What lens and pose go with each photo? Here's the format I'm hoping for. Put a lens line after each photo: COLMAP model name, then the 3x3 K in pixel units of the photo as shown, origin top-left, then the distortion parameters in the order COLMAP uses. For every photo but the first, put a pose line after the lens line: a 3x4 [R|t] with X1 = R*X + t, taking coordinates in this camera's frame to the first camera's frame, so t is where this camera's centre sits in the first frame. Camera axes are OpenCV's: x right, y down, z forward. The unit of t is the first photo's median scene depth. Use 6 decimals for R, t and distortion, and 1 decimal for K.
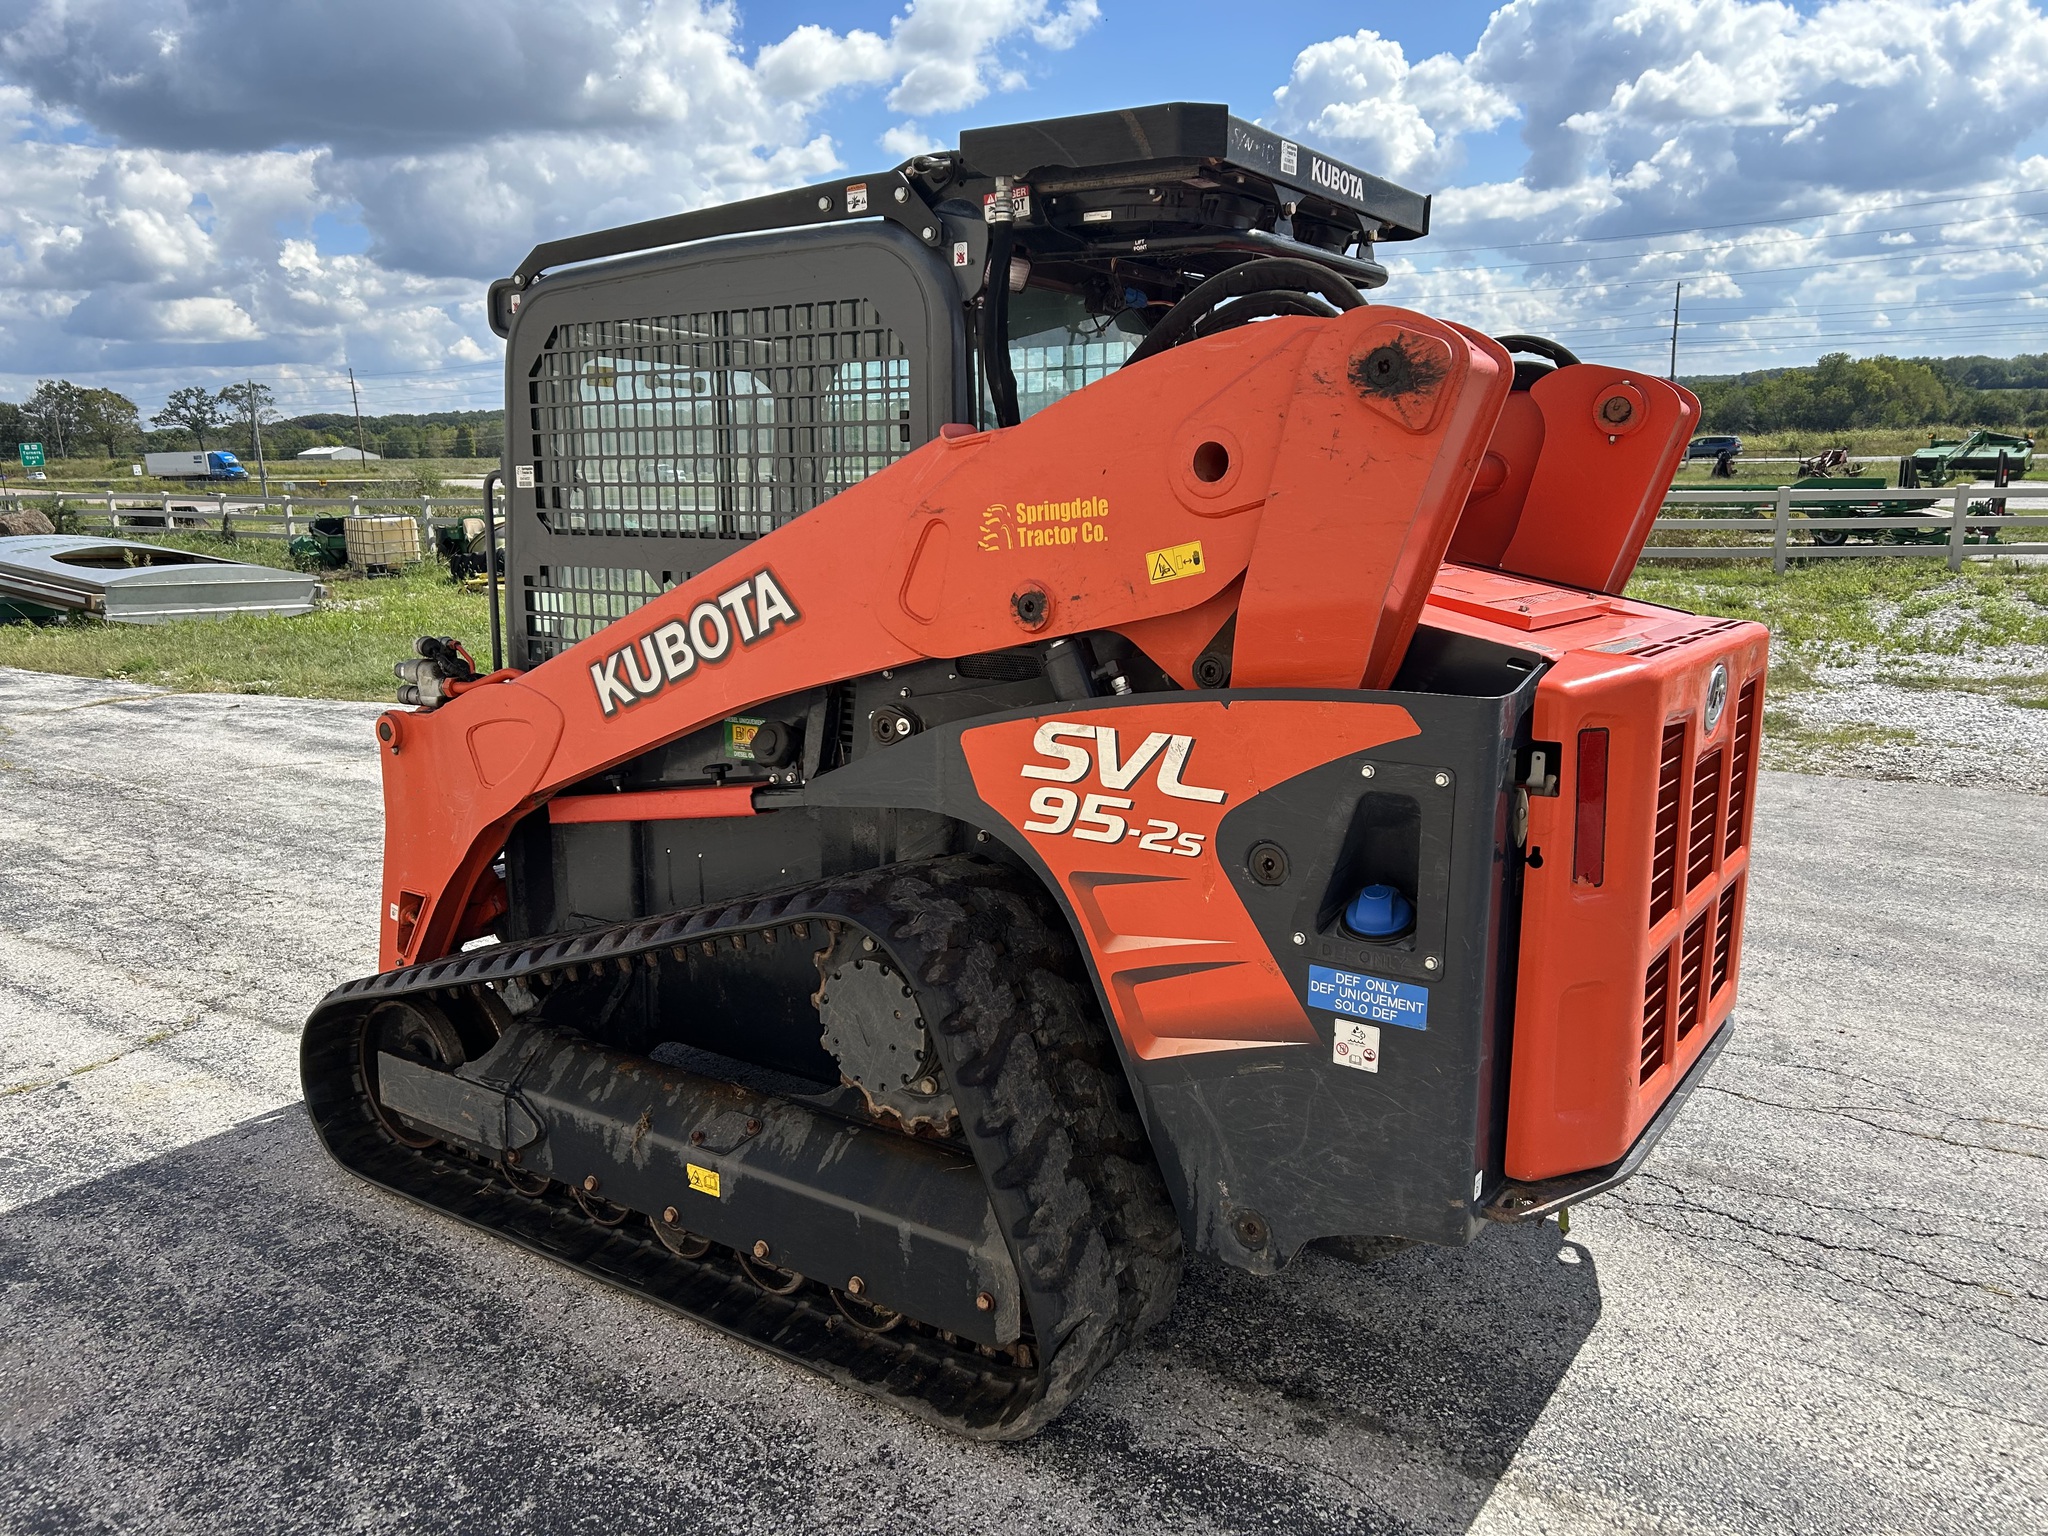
lens RADIAL K [[1546.3, 0, 1027.0], [0, 1546.3, 752.6], [0, 0, 1]] dist [0.054060, -0.056107]
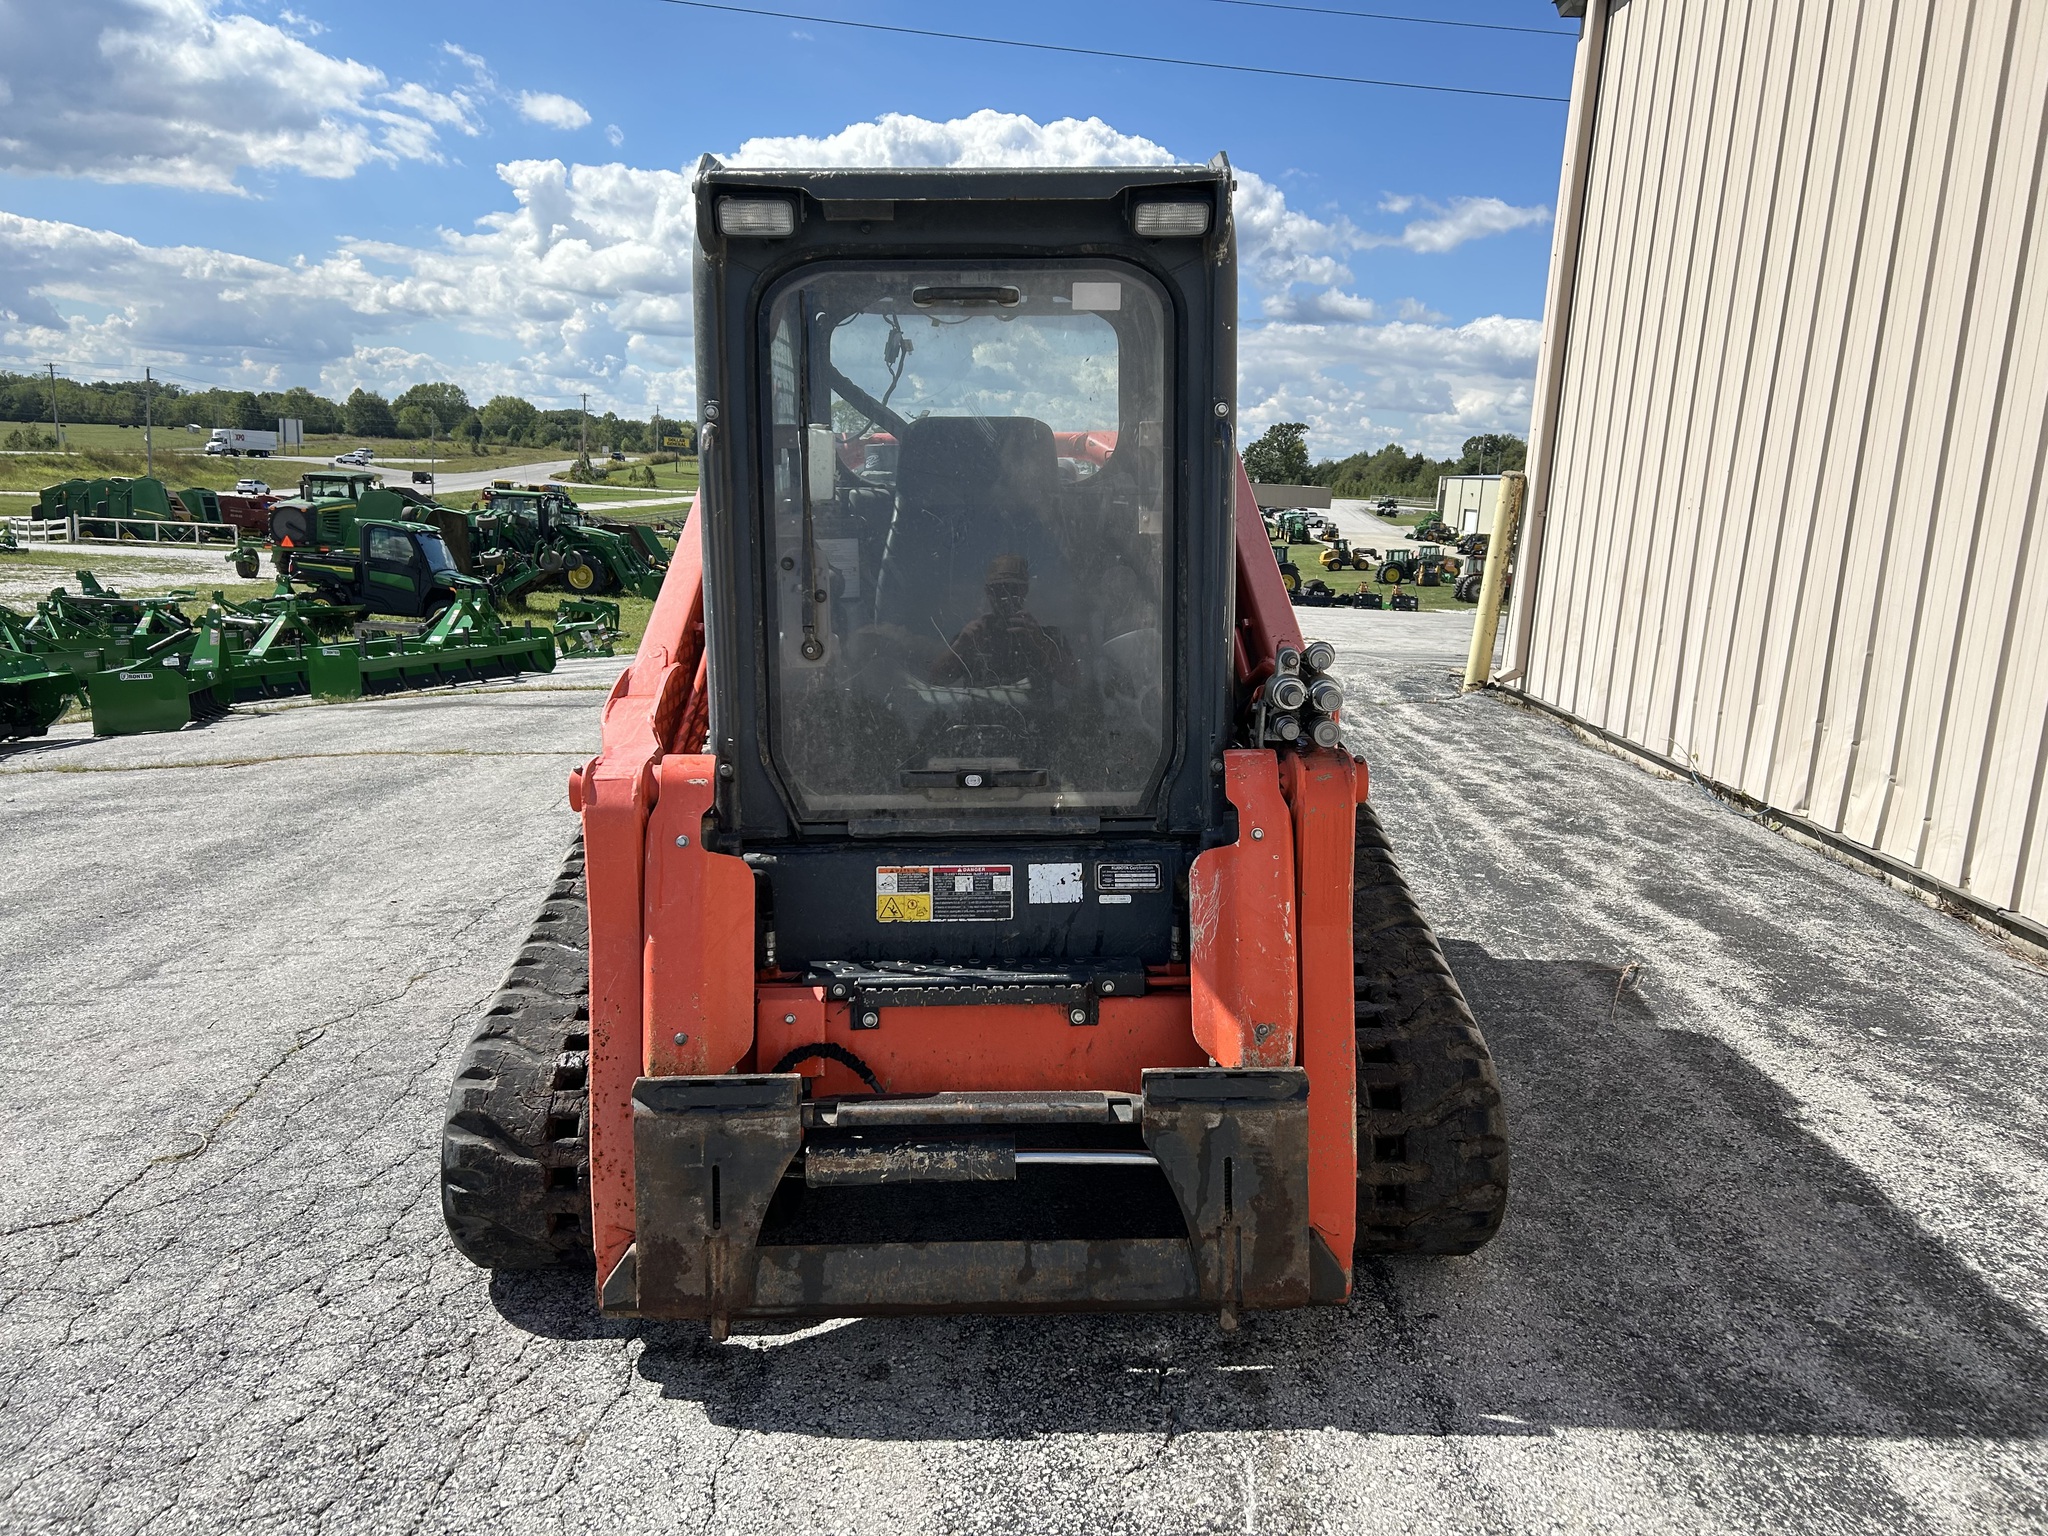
lens RADIAL K [[1548.1, 0, 1024.7], [0, 1548.1, 745.7], [0, 0, 1]] dist [0.044485, -0.039004]
pose [[-0.583616, -0.141963, 0.799524, -1.115088], [0.135189, 0.953872, 0.268051, -0.305067], [-0.800697, 0.264526, -0.537503, 1.886611]]
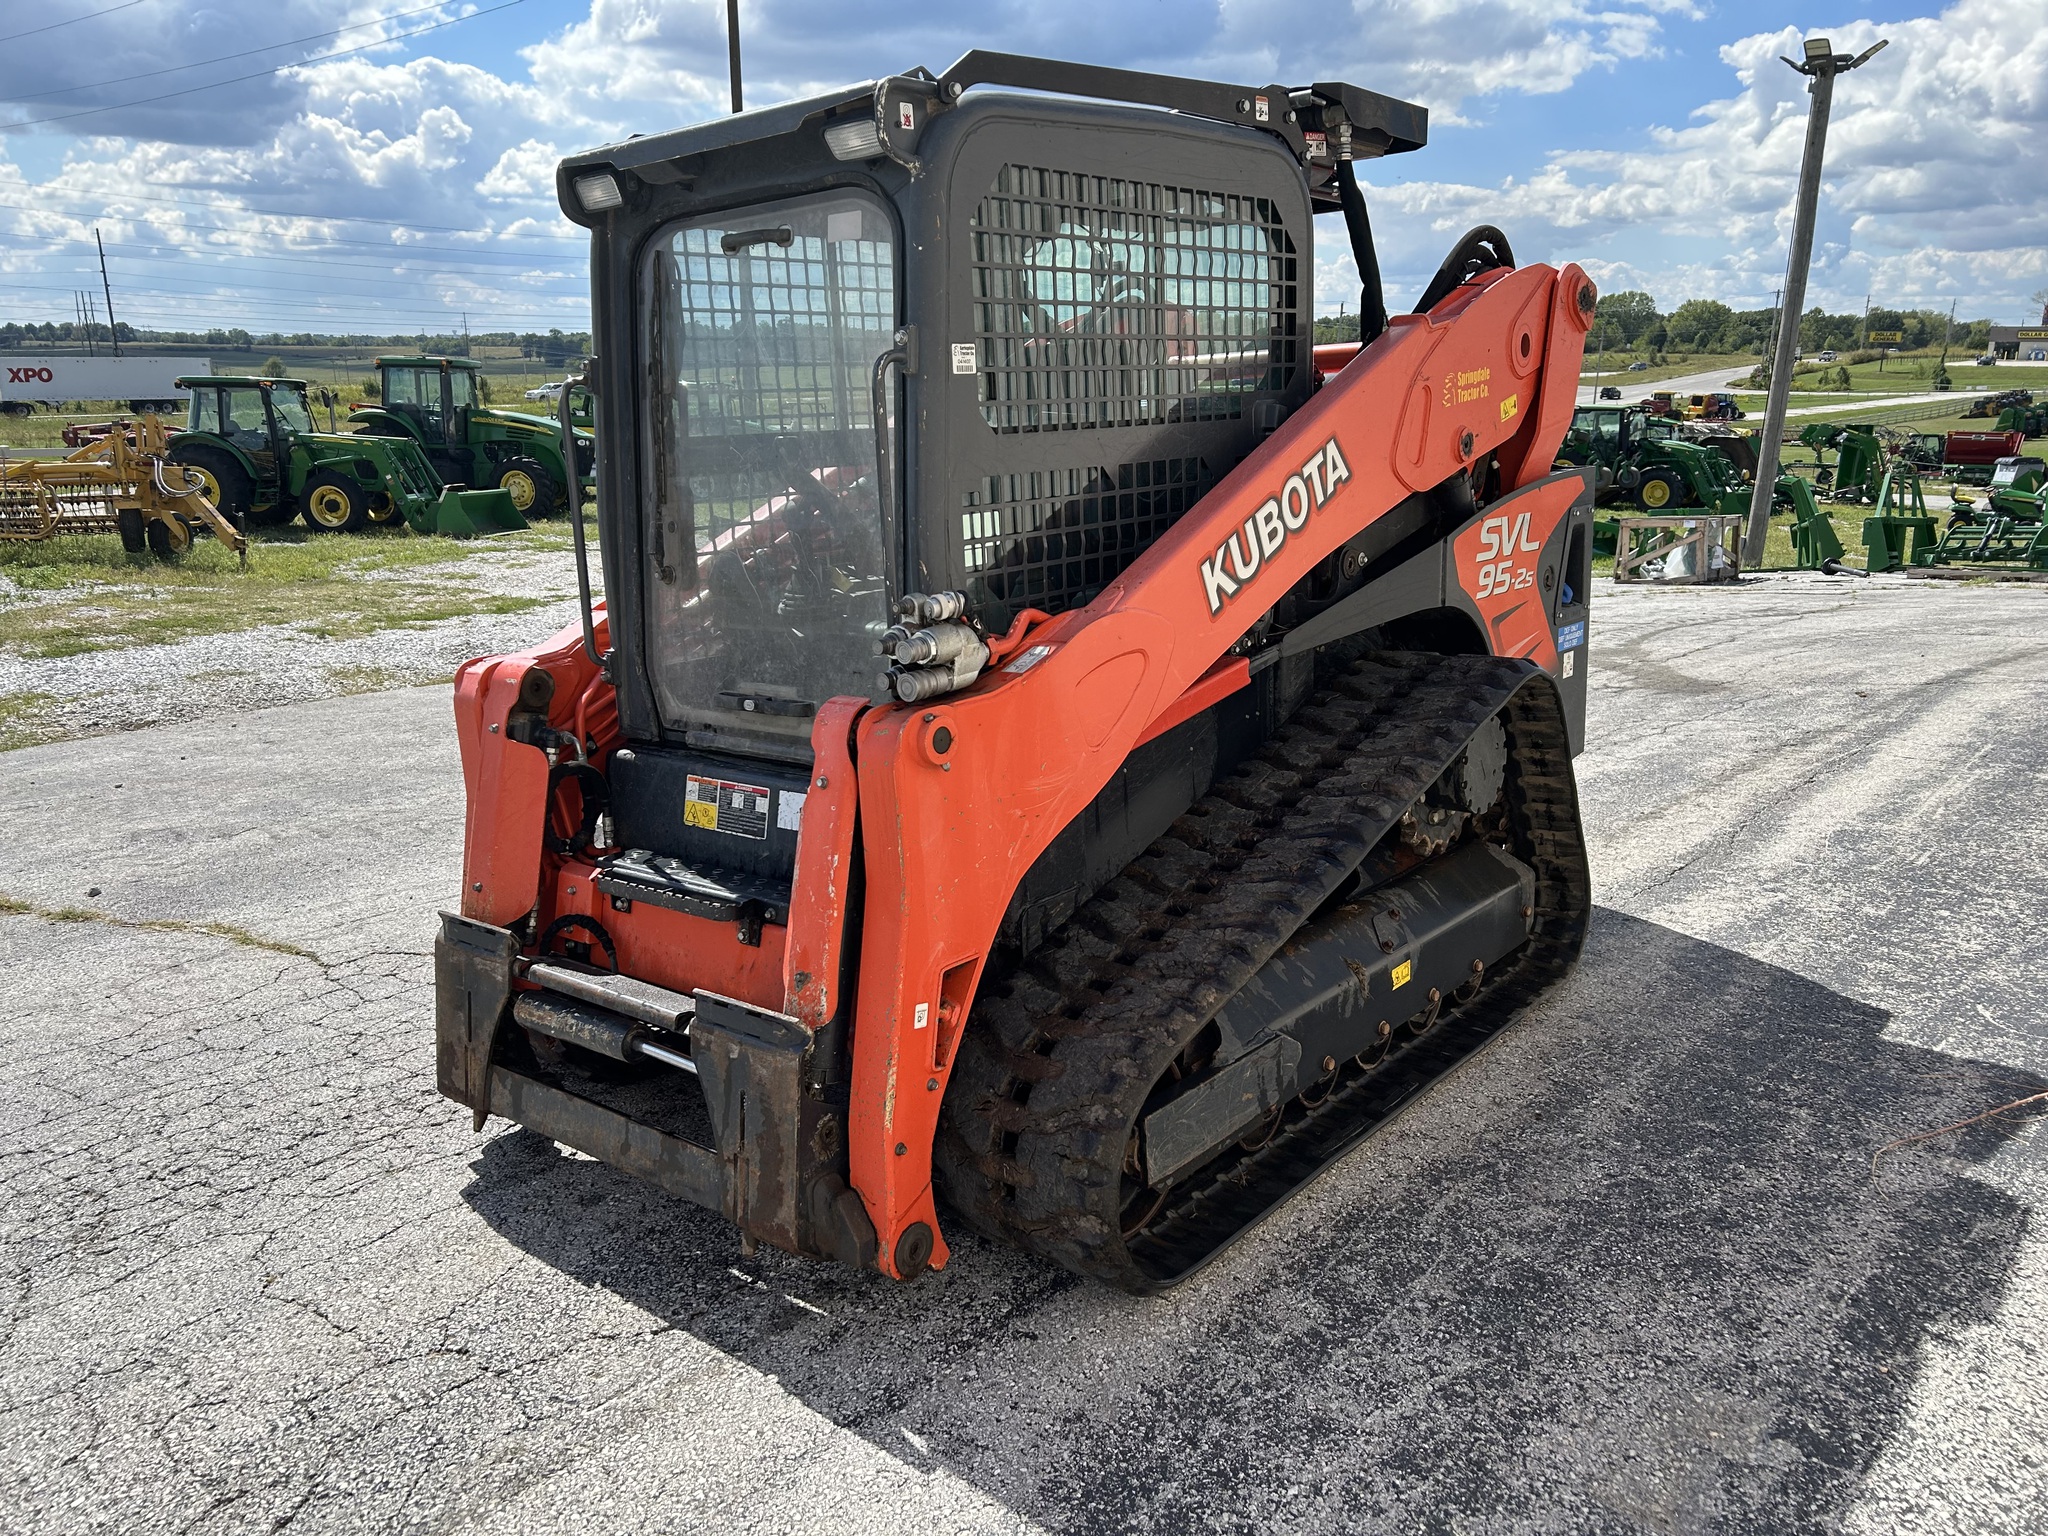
lens RADIAL K [[1555.5, 0, 995.6], [0, 1555.5, 764.6], [0, 0, 1]] dist [0.043736, -0.048790]
pose [[0.103653, -0.224188, 0.969018, -1.321589], [0.208117, 0.957588, 0.199282, -0.164983], [-0.972596, 0.181013, 0.145915, 1.100272]]
